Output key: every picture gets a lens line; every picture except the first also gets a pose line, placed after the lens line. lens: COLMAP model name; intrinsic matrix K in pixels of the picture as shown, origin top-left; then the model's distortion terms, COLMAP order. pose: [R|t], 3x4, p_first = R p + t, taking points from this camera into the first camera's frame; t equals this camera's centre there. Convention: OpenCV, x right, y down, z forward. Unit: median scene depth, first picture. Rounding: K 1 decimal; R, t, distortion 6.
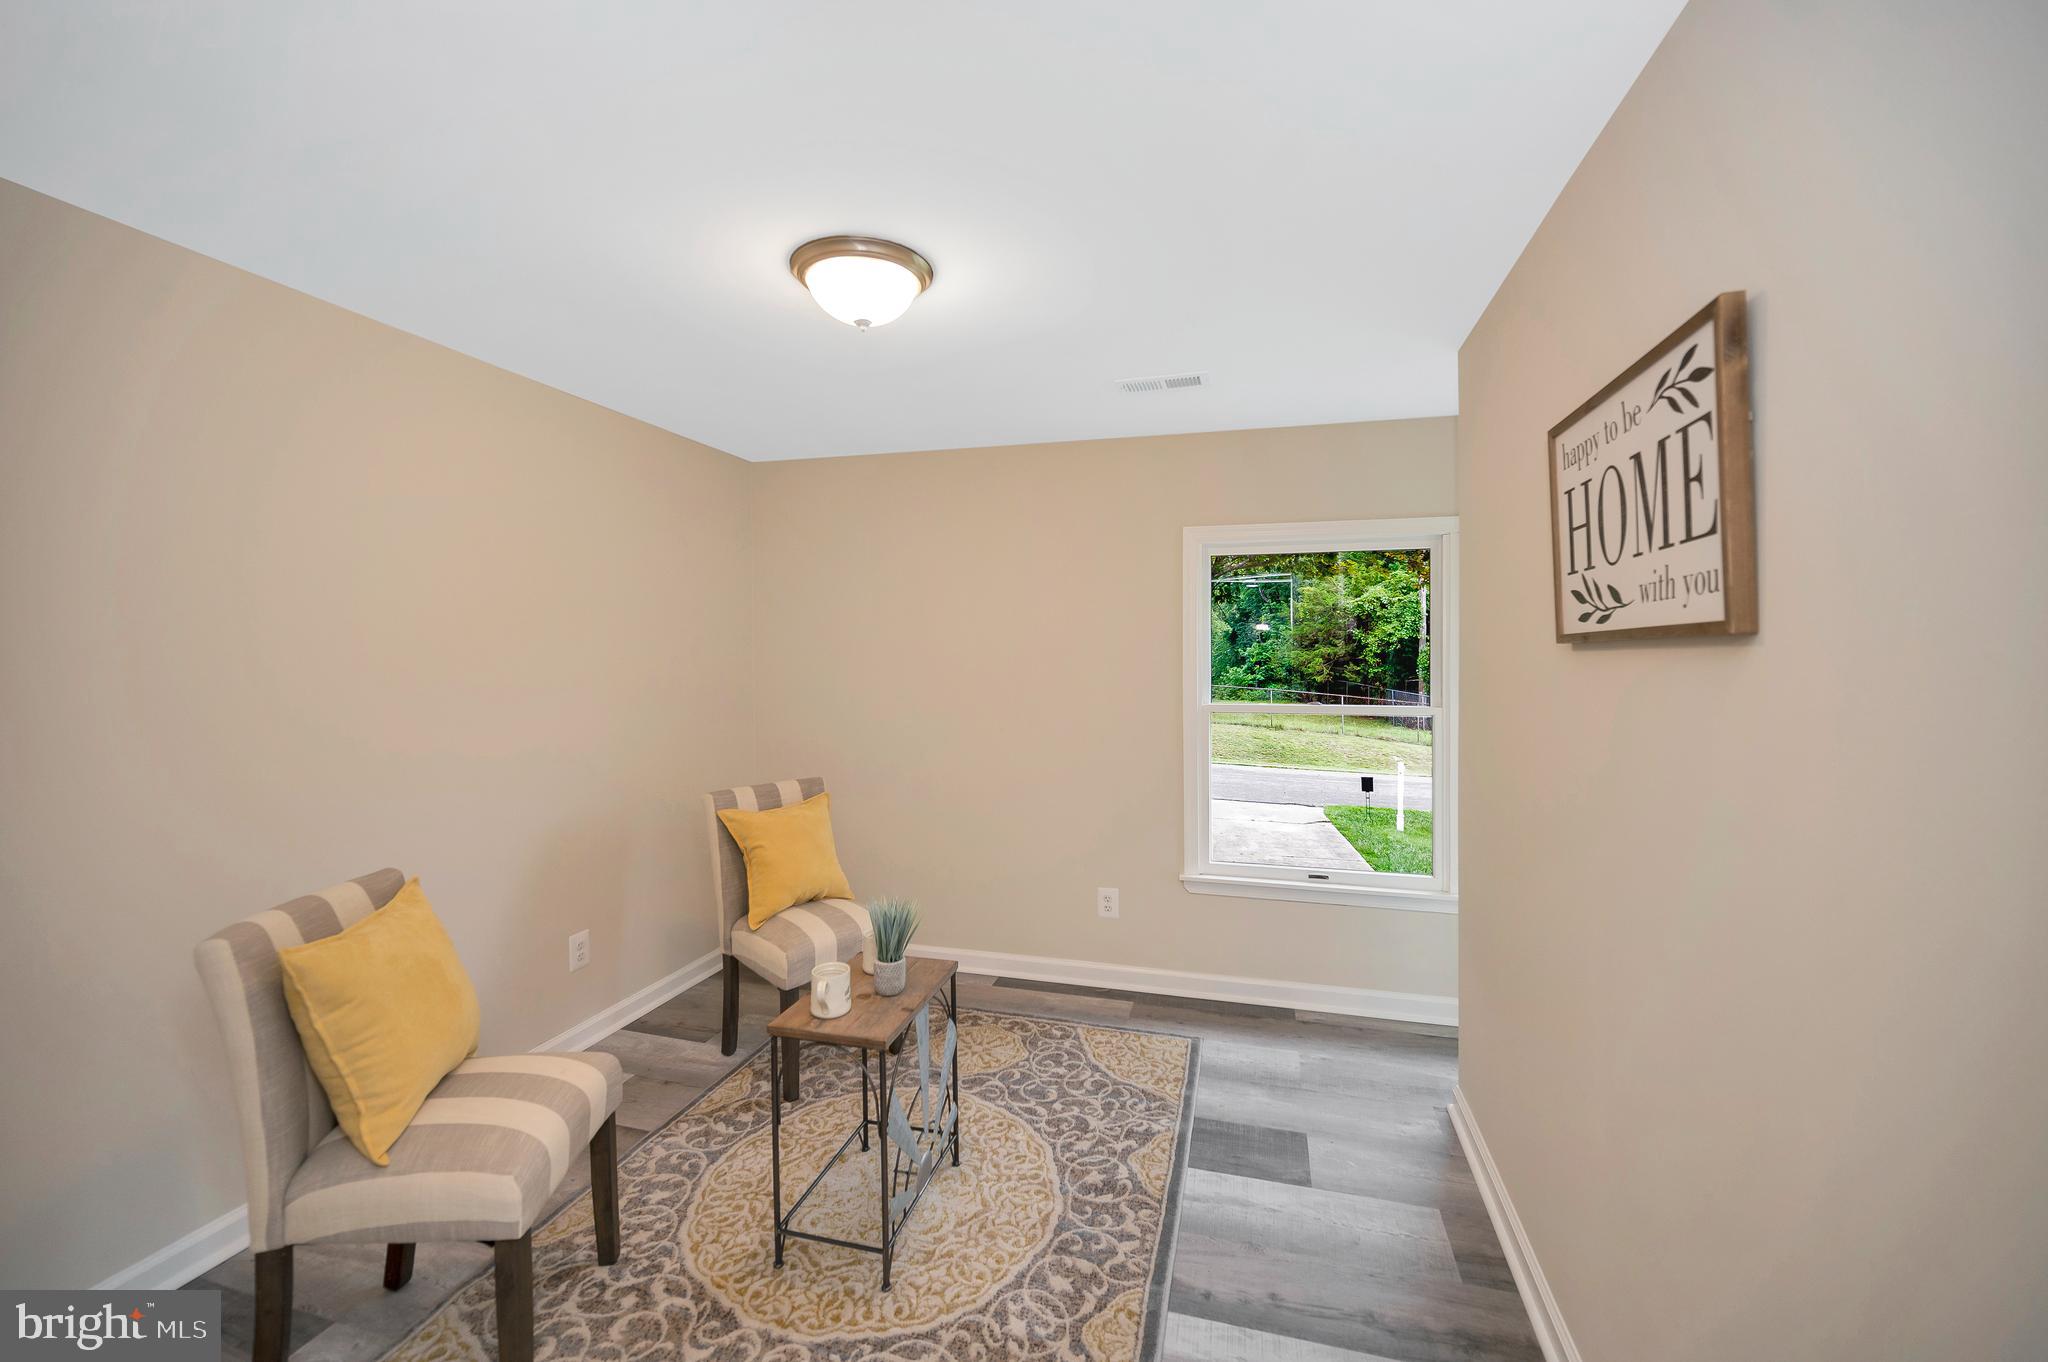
lens RADIAL K [[817.8, 0, 1033.9], [0, 817.8, 655.0], [0, 0, 1]] dist [-0.000580, -0.000329]
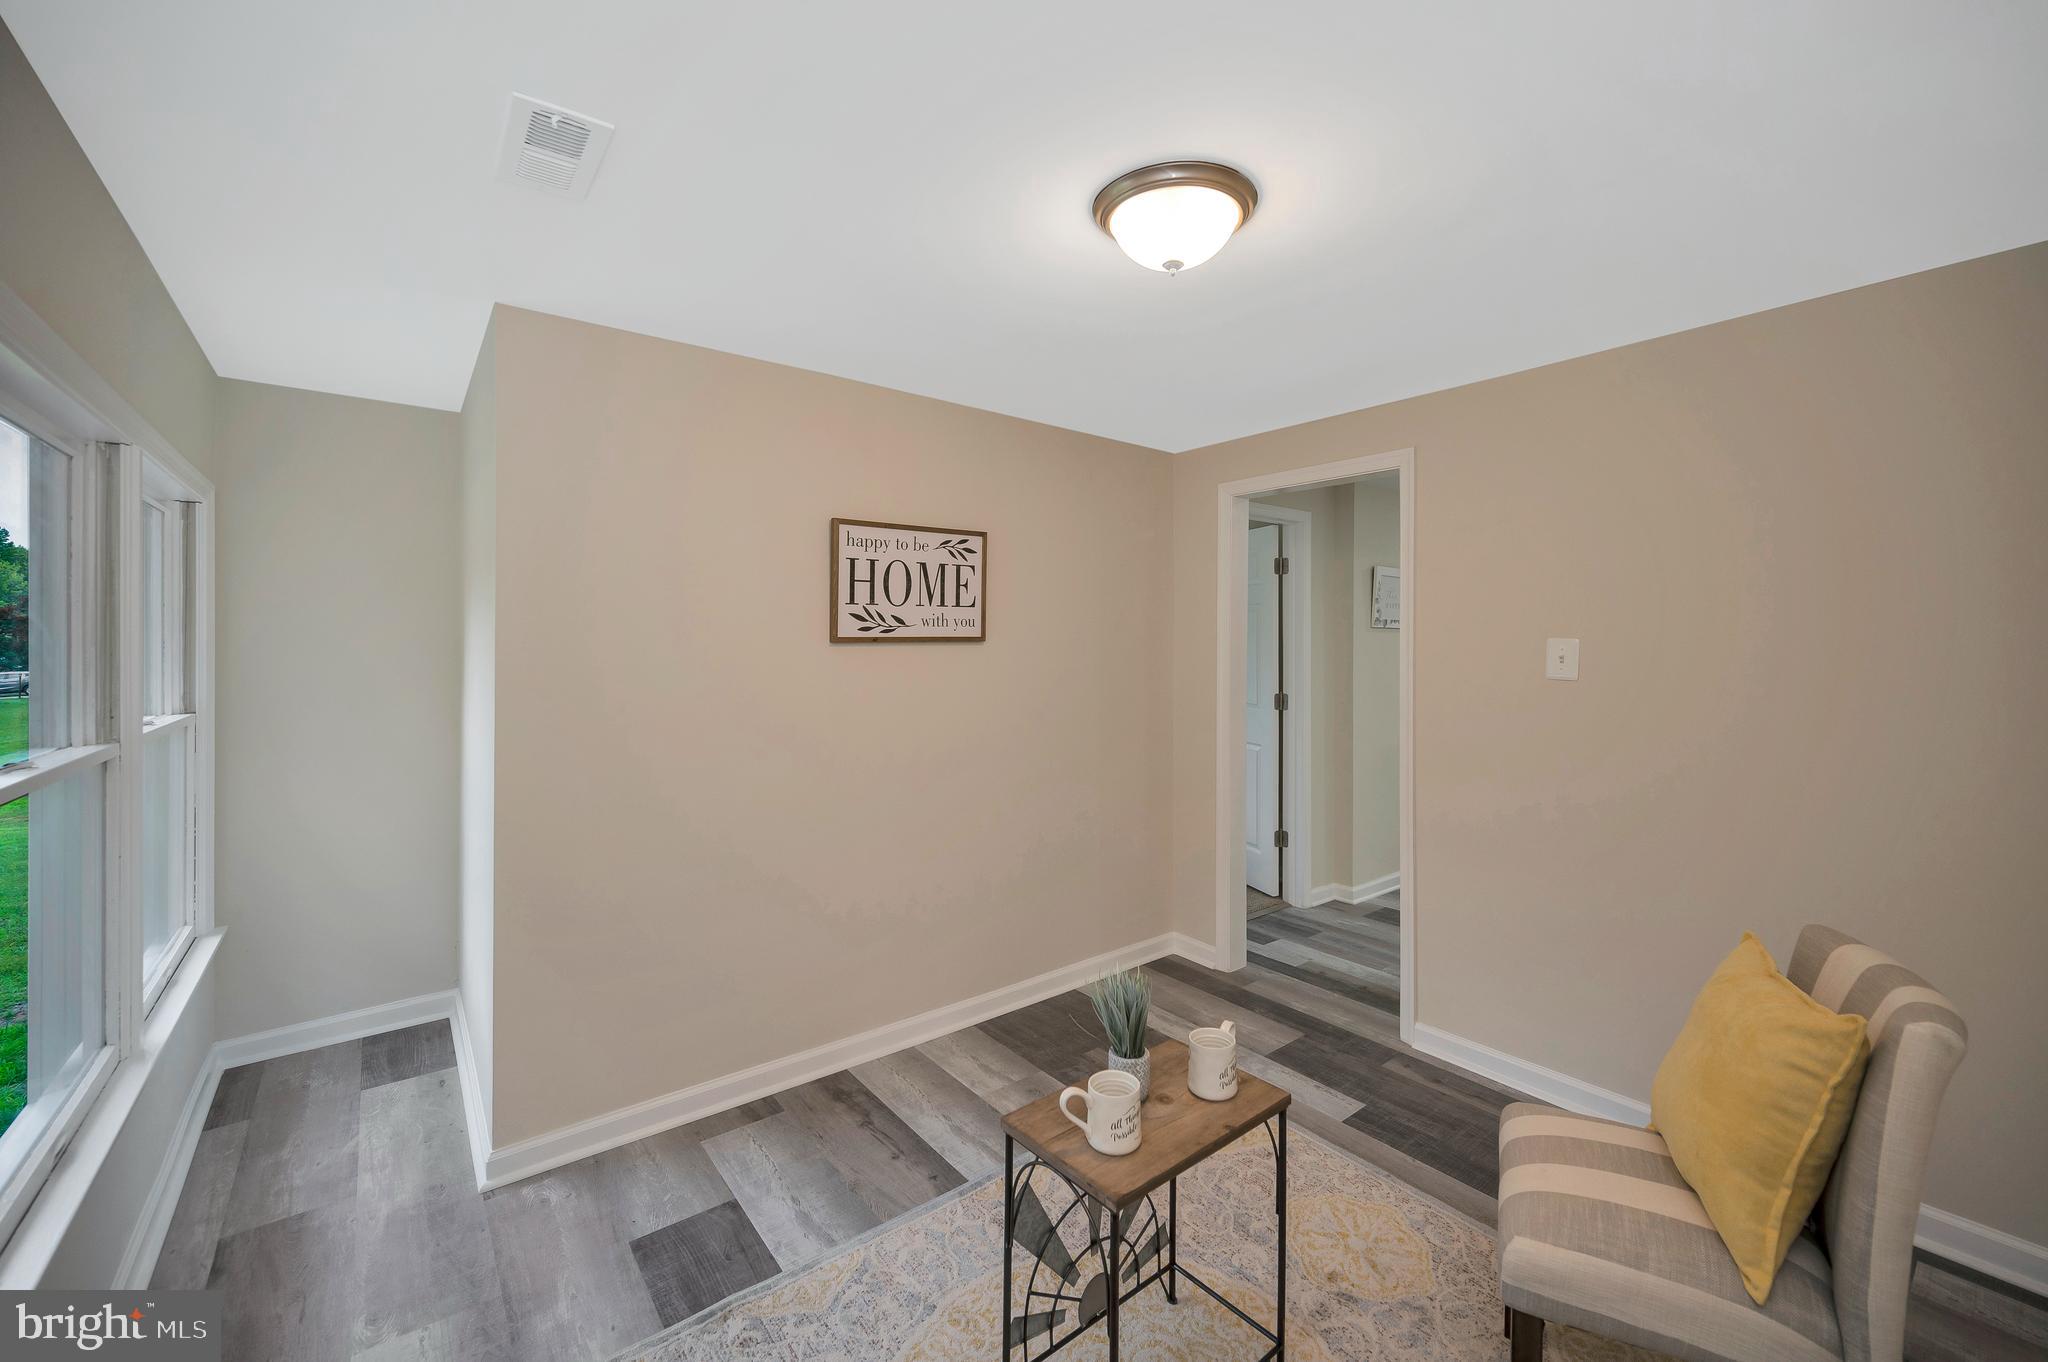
lens RADIAL K [[827.2, 0, 1043.7], [0, 827.2, 626.7], [0, 0, 1]] dist [-0.002552, -0.000558]
pose [[-0.817182, 0.012314, 0.576248, -0.441817], [0.001336, 0.999810, -0.019471, -0.007506], [-0.576378, -0.015141, -0.817043, 1.324320]]
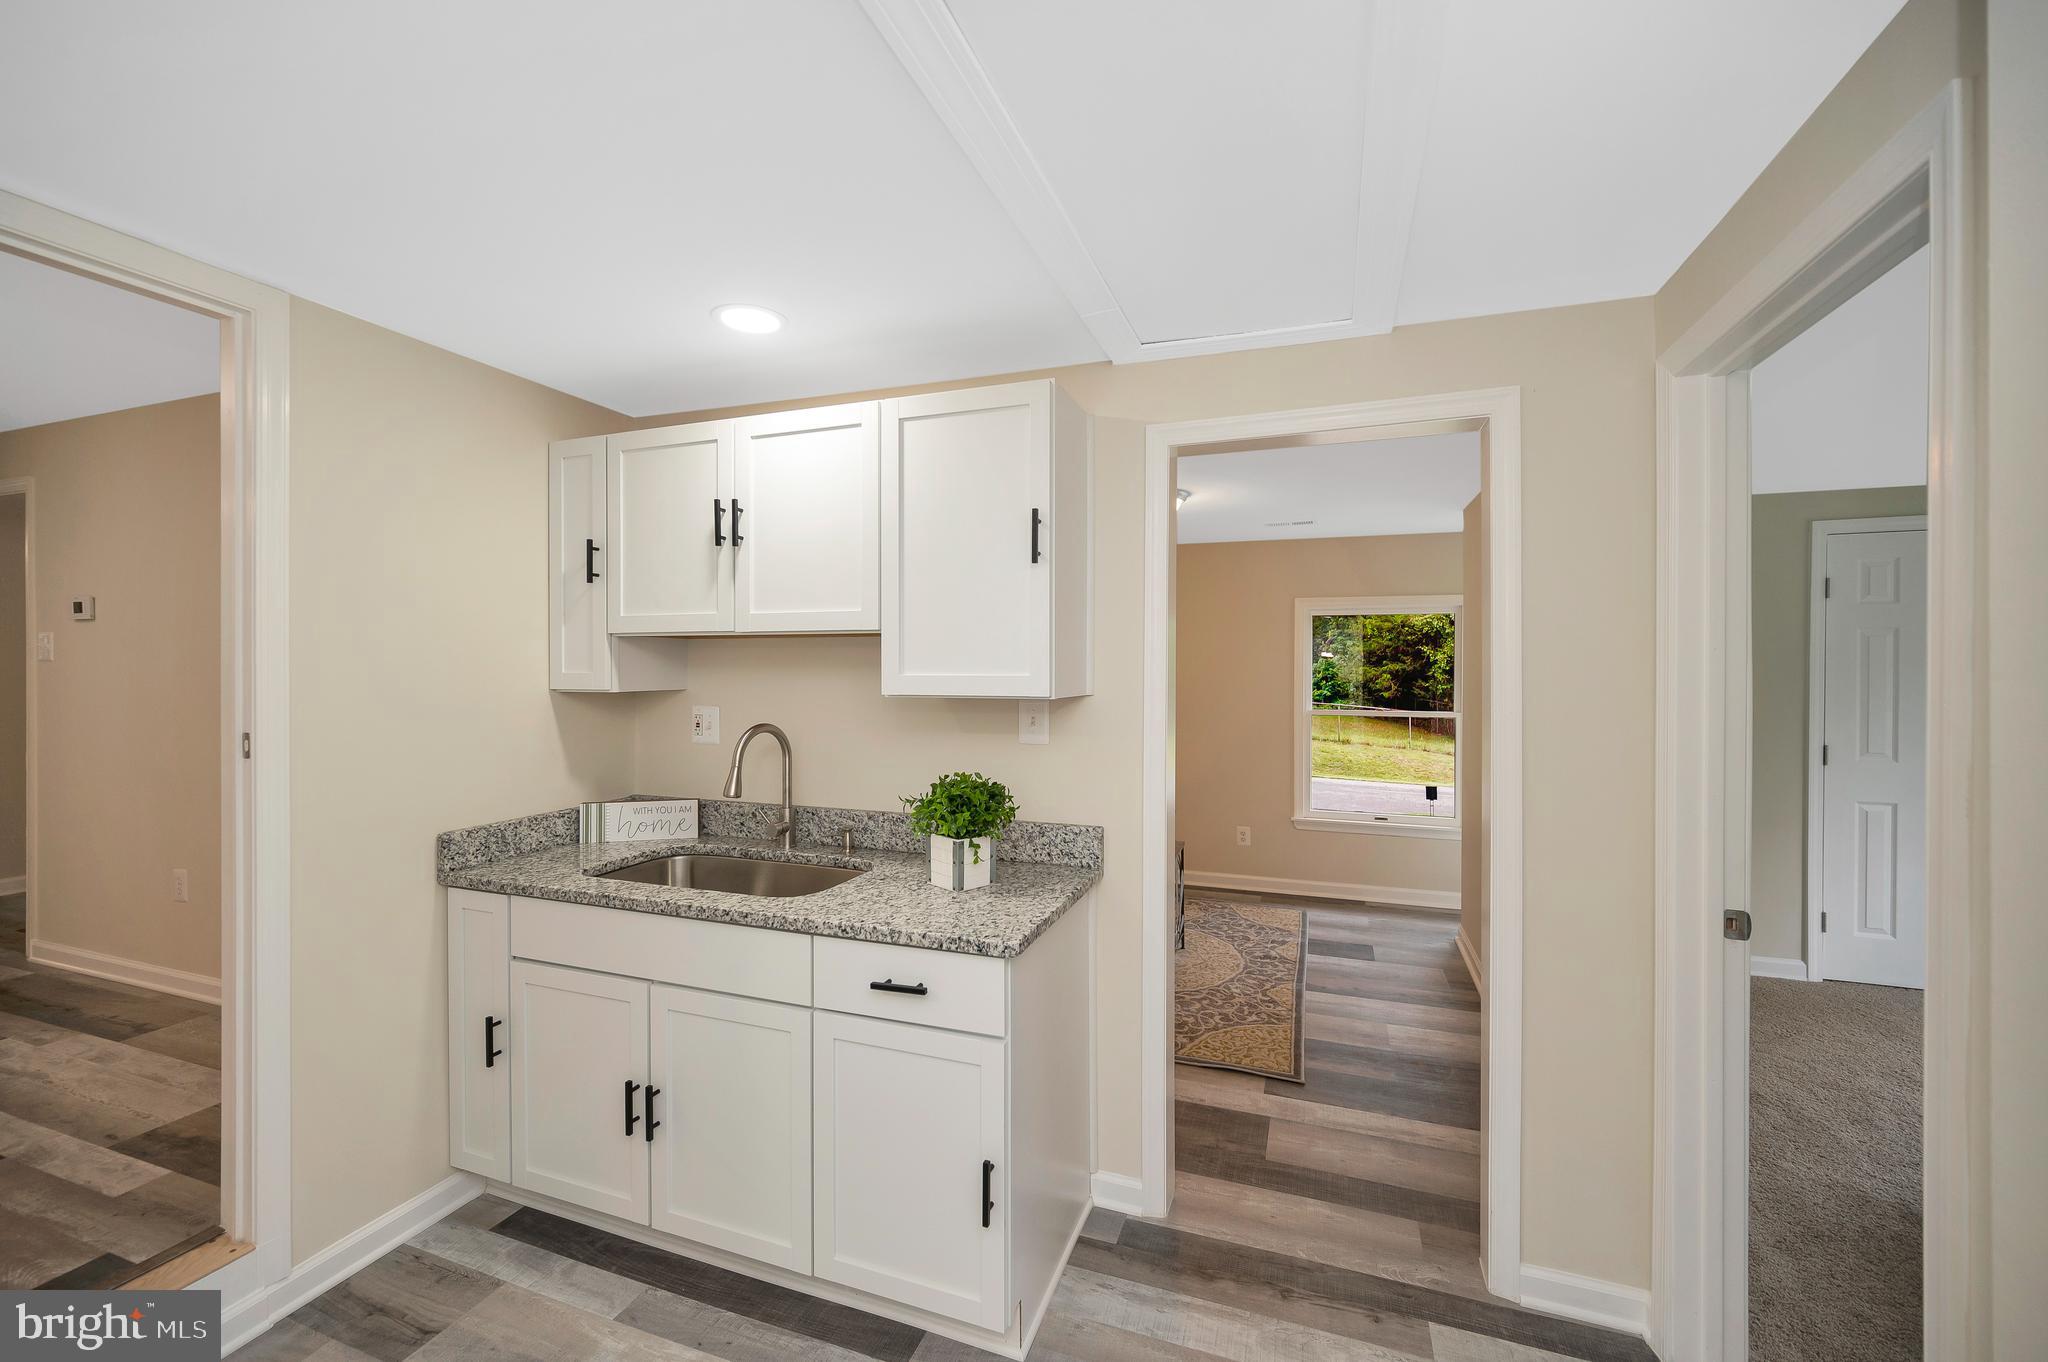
lens RADIAL K [[829.4, 0, 1024.0], [0, 829.4, 681.0], [0, 0, 1]] dist [-0.000281, -0.000106]
pose [[0.996990, 0.003440, -0.077449, -0.272362], [-0.002328, 0.999893, 0.014437, -0.022987], [0.077490, -0.014213, 0.996892, -0.811648]]
